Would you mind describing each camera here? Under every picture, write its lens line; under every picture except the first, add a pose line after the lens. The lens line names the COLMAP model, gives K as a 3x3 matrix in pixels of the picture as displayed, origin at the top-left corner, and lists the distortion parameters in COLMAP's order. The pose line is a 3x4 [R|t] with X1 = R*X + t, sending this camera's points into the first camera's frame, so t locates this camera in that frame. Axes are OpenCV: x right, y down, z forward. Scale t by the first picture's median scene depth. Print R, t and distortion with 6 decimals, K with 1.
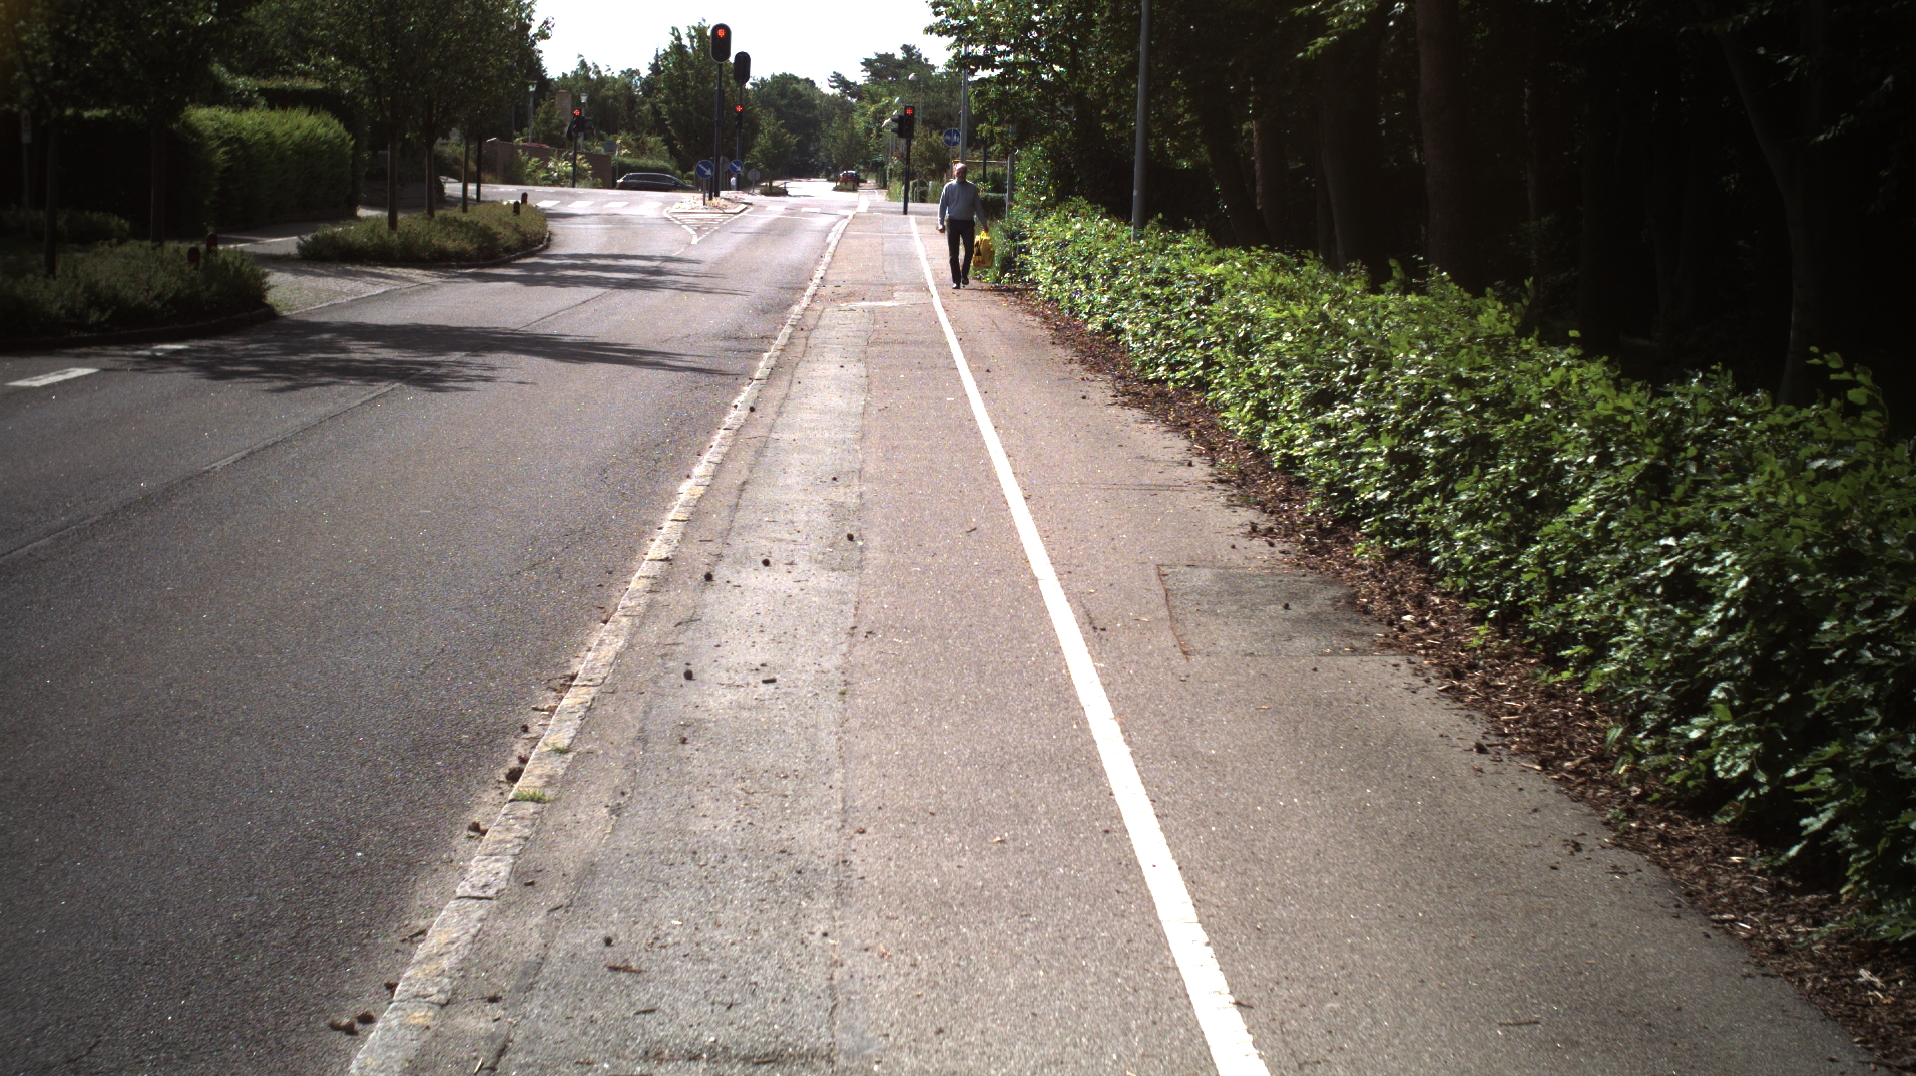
lens RADIAL K [[3260.0, 0, 958.0], [0, 3260.0, 538.0], [0, 0, 1]] dist [-0.266869, 0.287112]
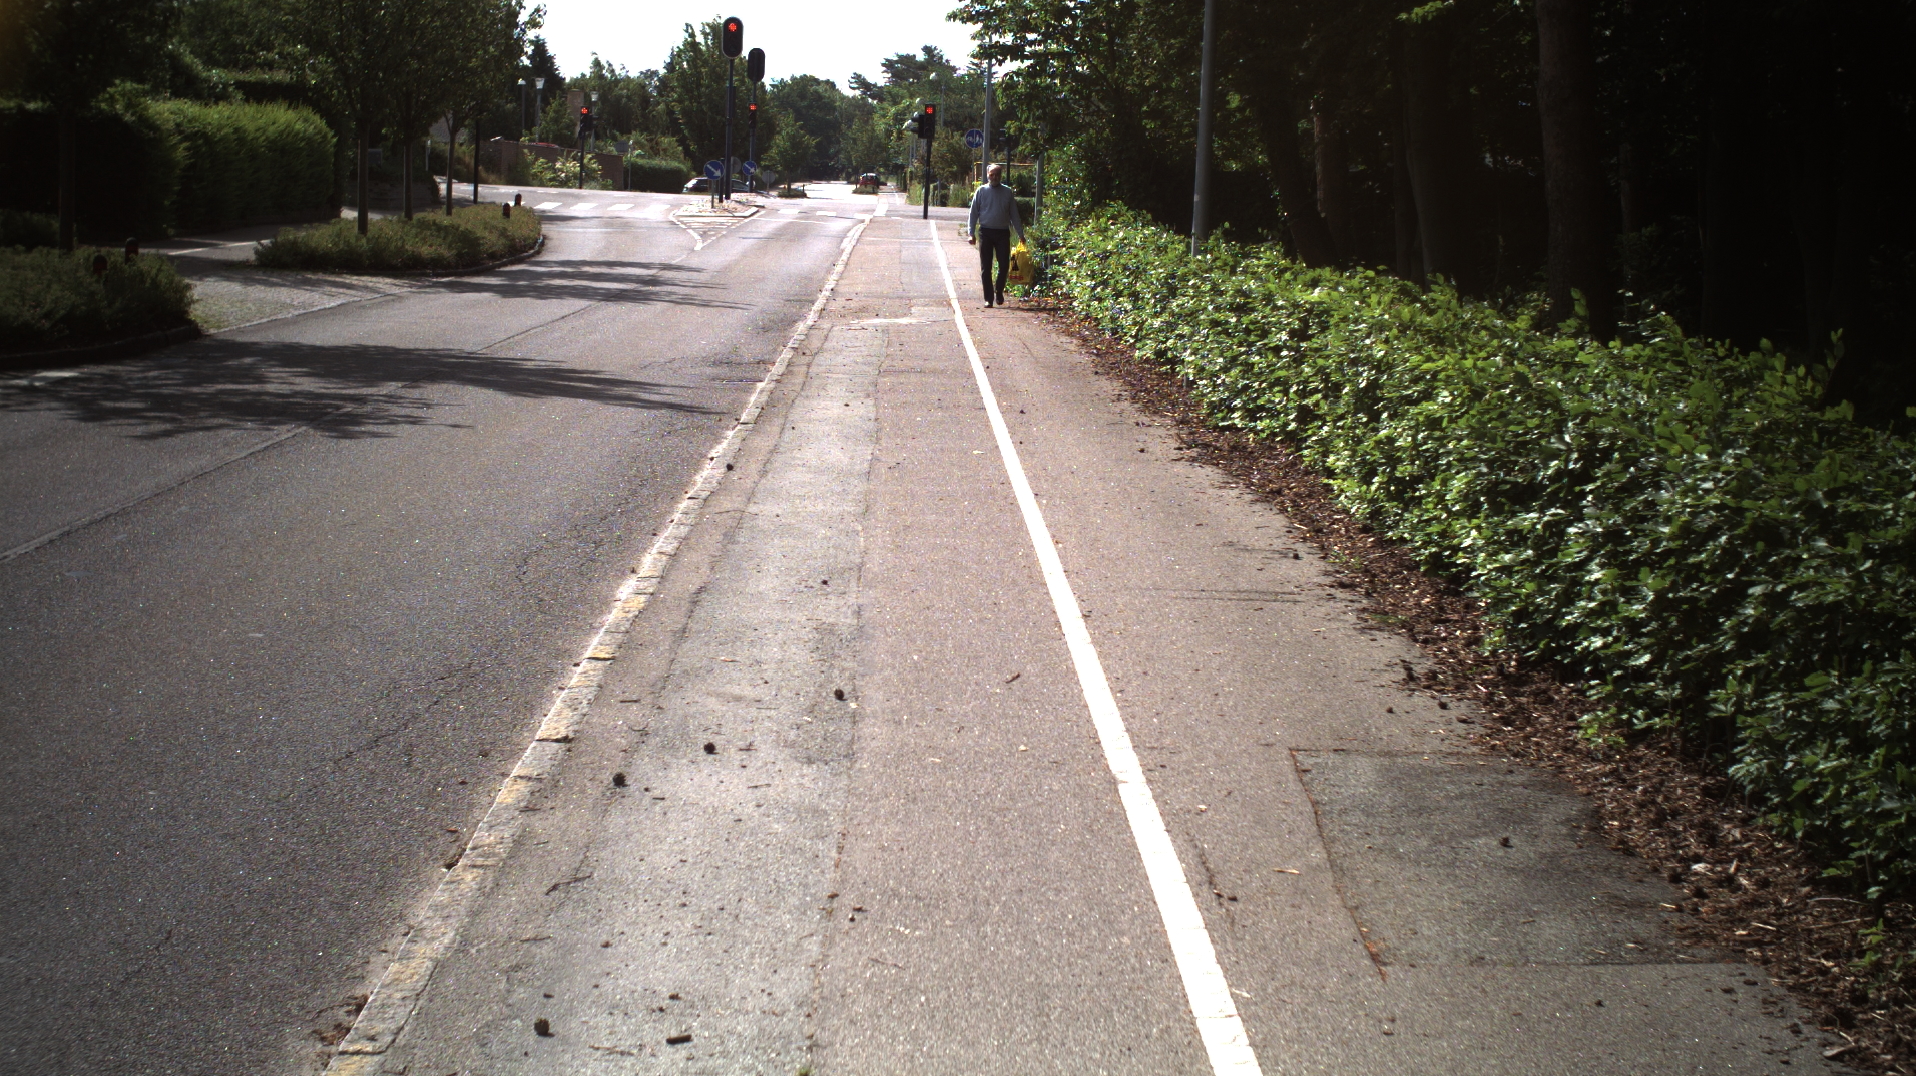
lens RADIAL K [[3260.0, 0, 958.0], [0, 3260.0, 538.0], [0, 0, 1]] dist [-0.266869, 0.287112]
pose [[0.999968, 0.005419, -0.005807, -0.001226], [-0.005425, 0.999985, -0.000990, -0.010194], [0.005801, 0.001021, 0.999983, 0.095252]]
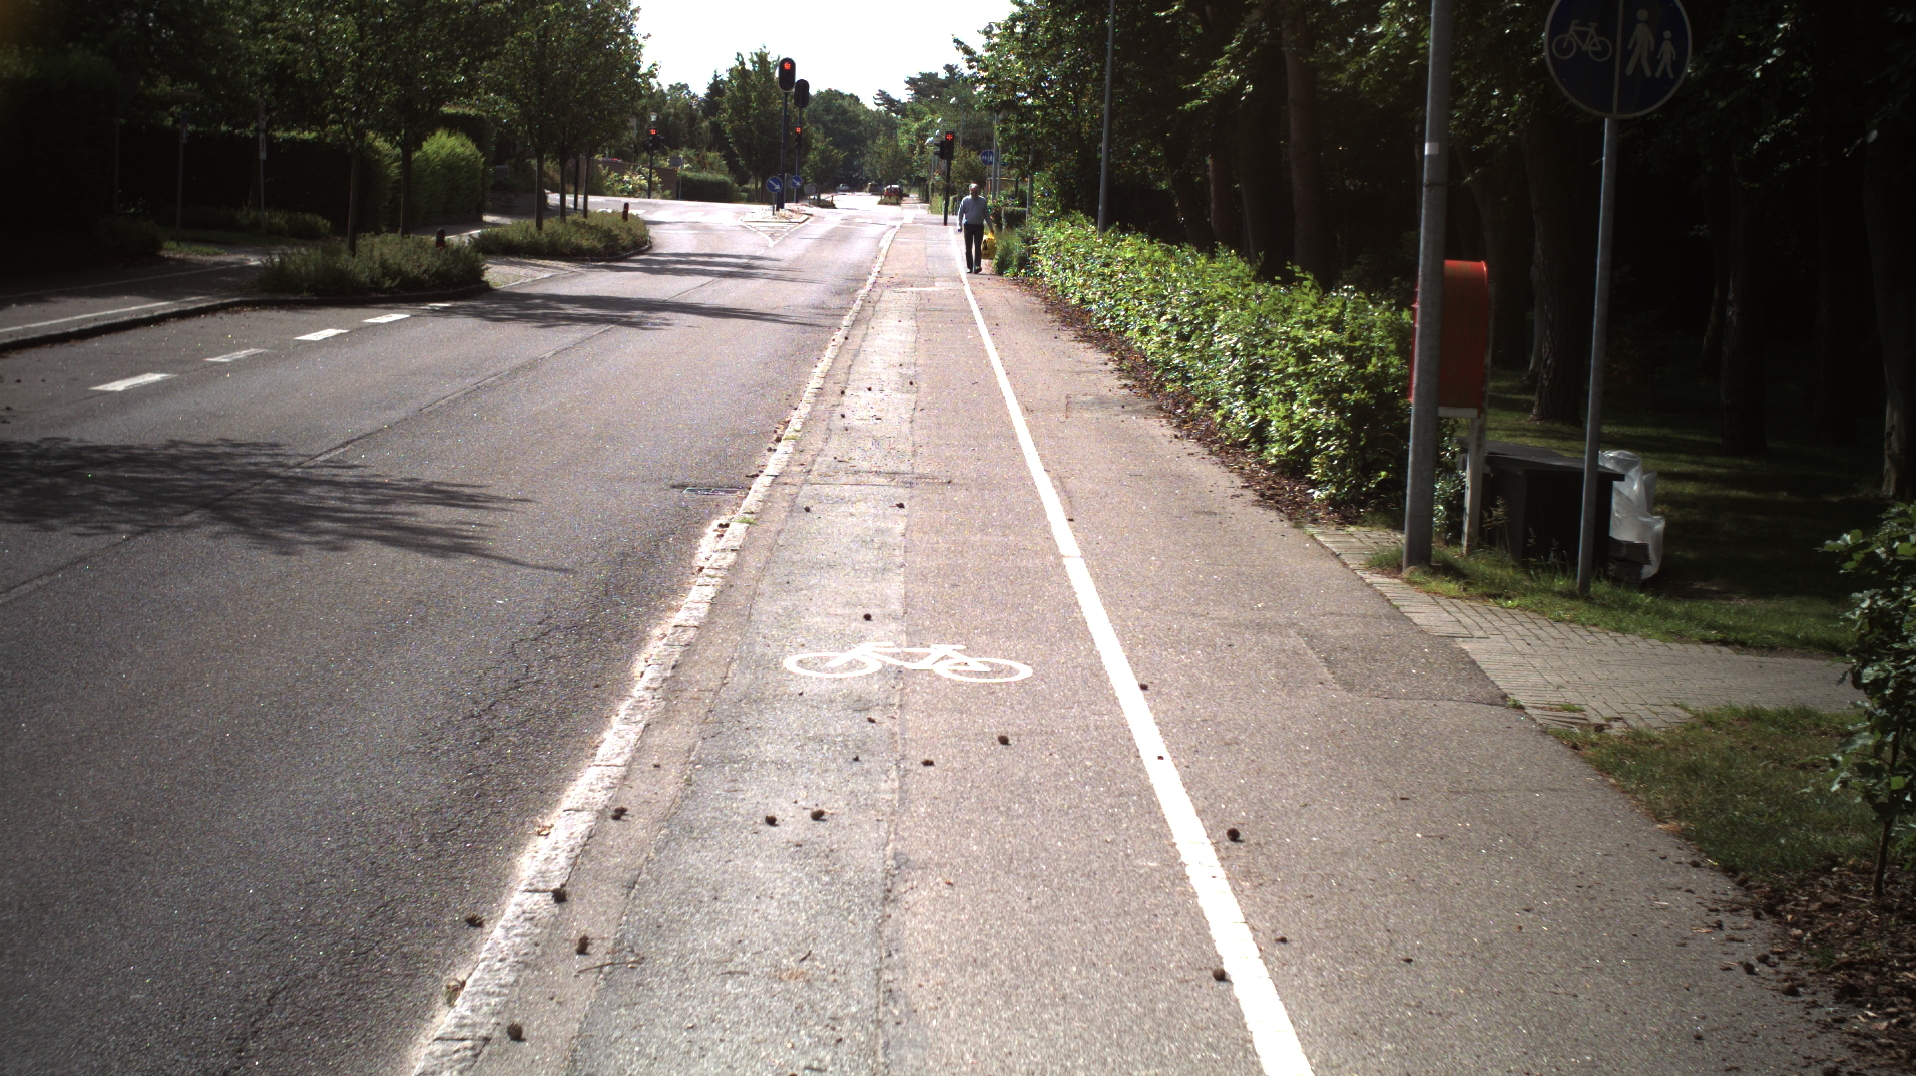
lens RADIAL K [[3260.0, 0, 958.0], [0, 3260.0, 538.0], [0, 0, 1]] dist [-0.266869, 0.287112]
pose [[0.999869, 0.011212, -0.011680, 0.005610], [-0.011264, 0.999927, -0.004430, 0.030686], [0.011629, 0.004561, 0.999922, -0.285459]]
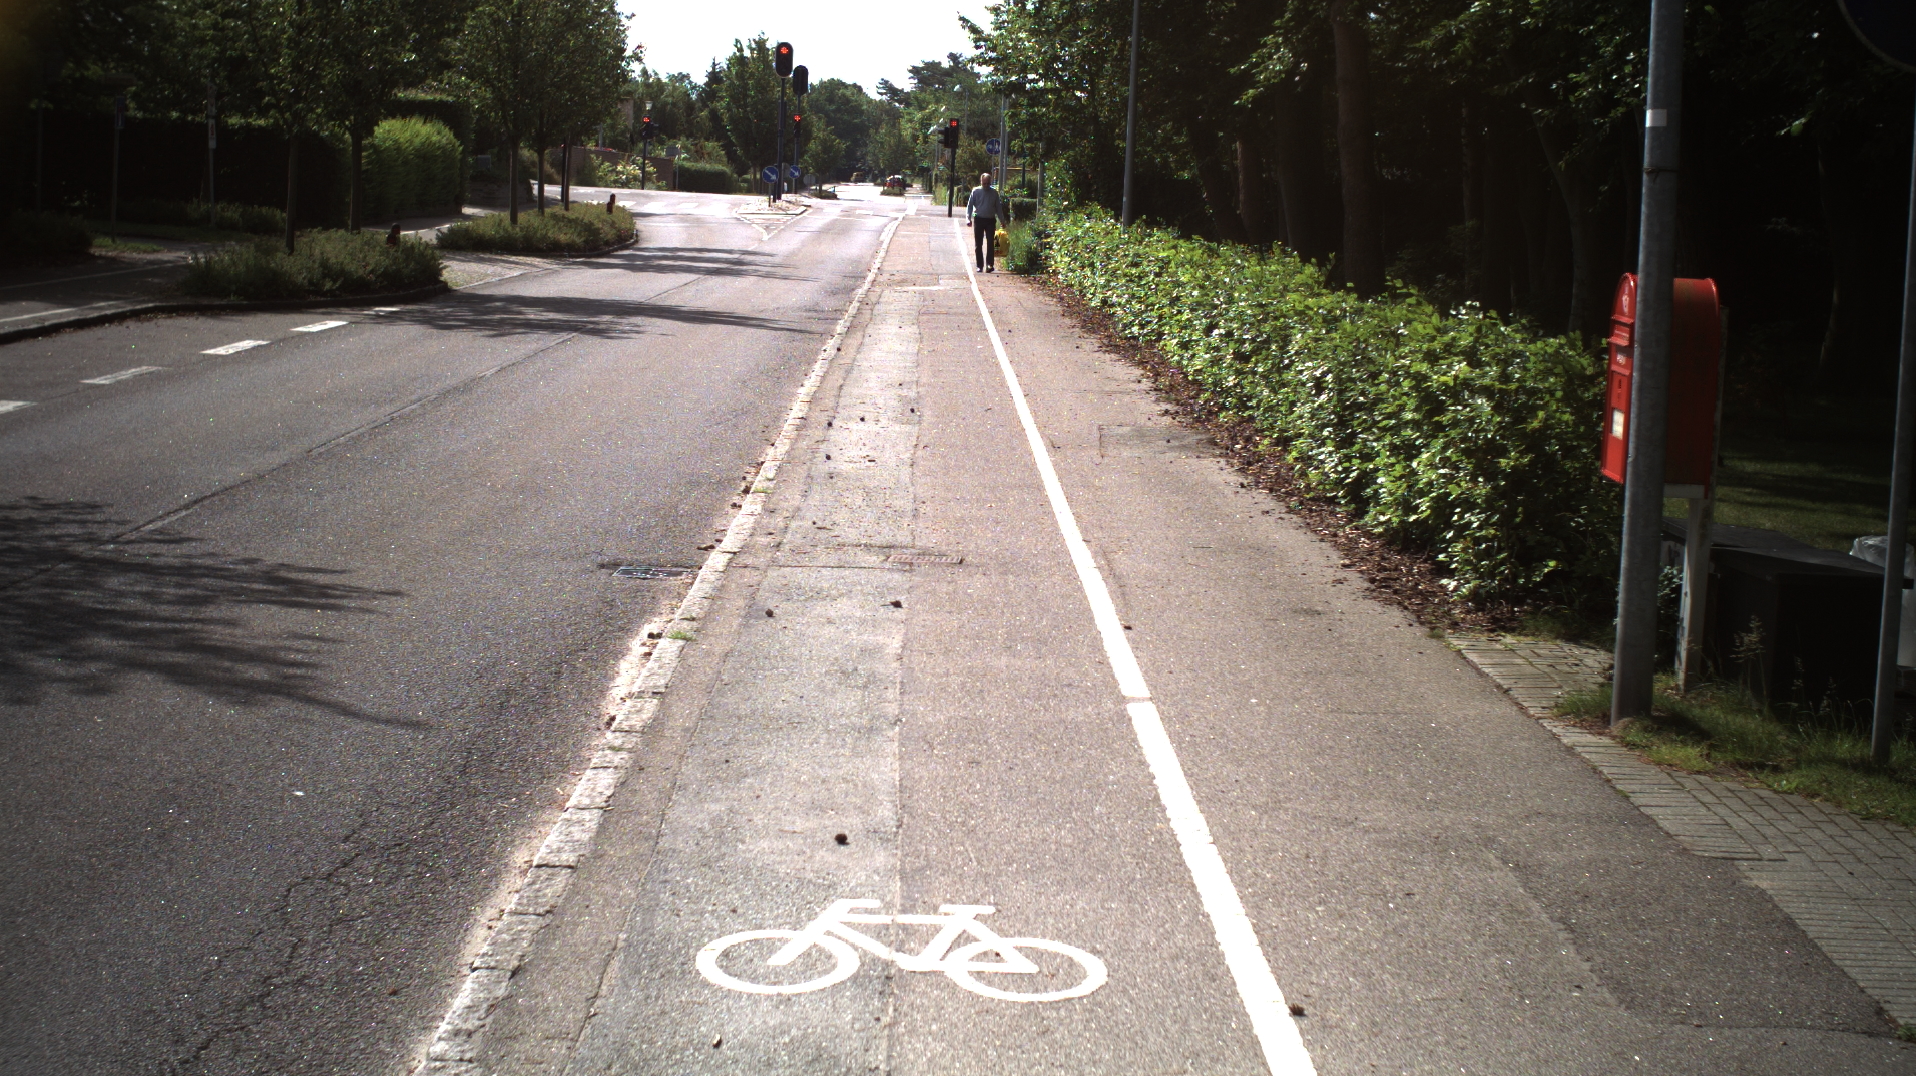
lens RADIAL K [[3260.0, 0, 958.0], [0, 3260.0, 538.0], [0, 0, 1]] dist [-0.266869, 0.287112]
pose [[0.999867, 0.010085, -0.012845, 0.003384], [-0.010105, 0.999948, -0.001459, 0.020229], [0.012830, 0.001589, 0.999916, -0.190204]]
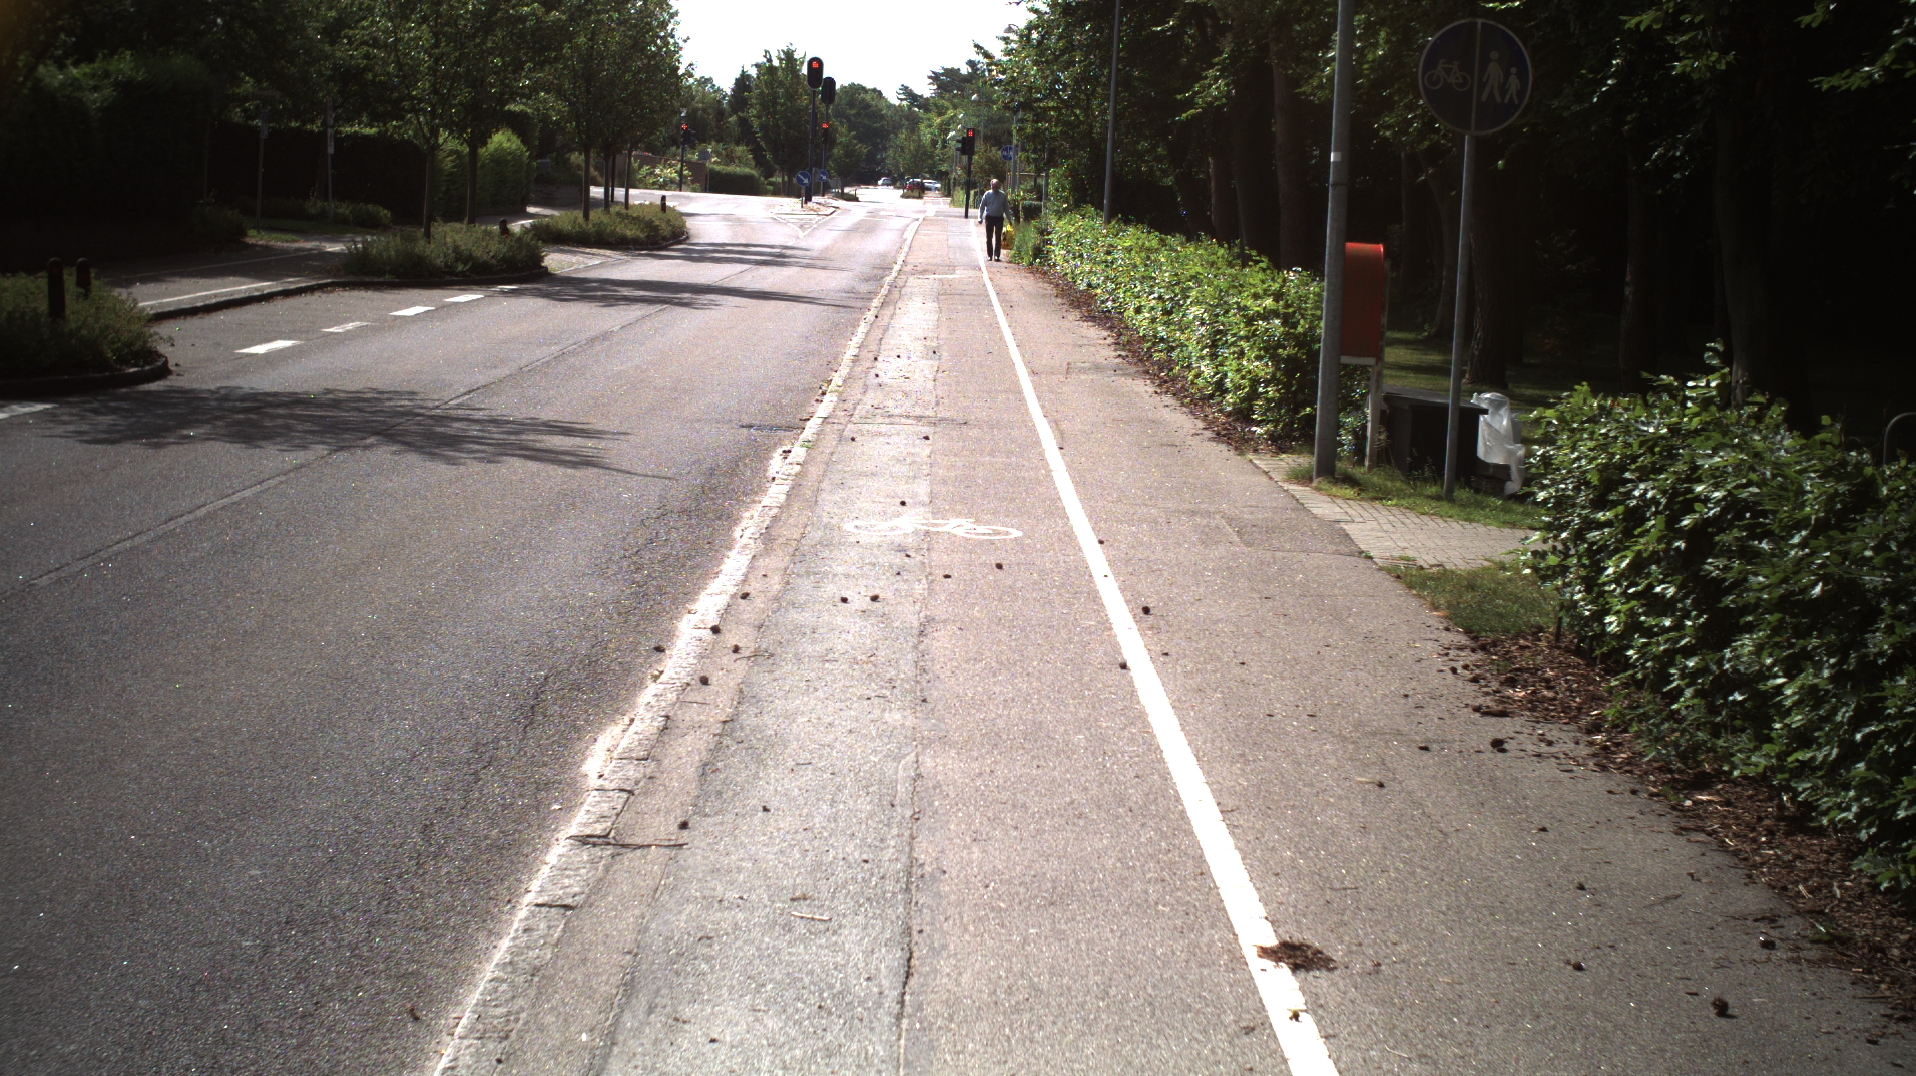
lens RADIAL K [[3260.0, 0, 958.0], [0, 3260.0, 538.0], [0, 0, 1]] dist [-0.266869, 0.287112]
pose [[0.999717, 0.015638, -0.017940, 0.007799], [-0.015684, 0.999874, -0.002432, 0.040796], [0.017899, 0.002713, 0.999836, -0.380249]]
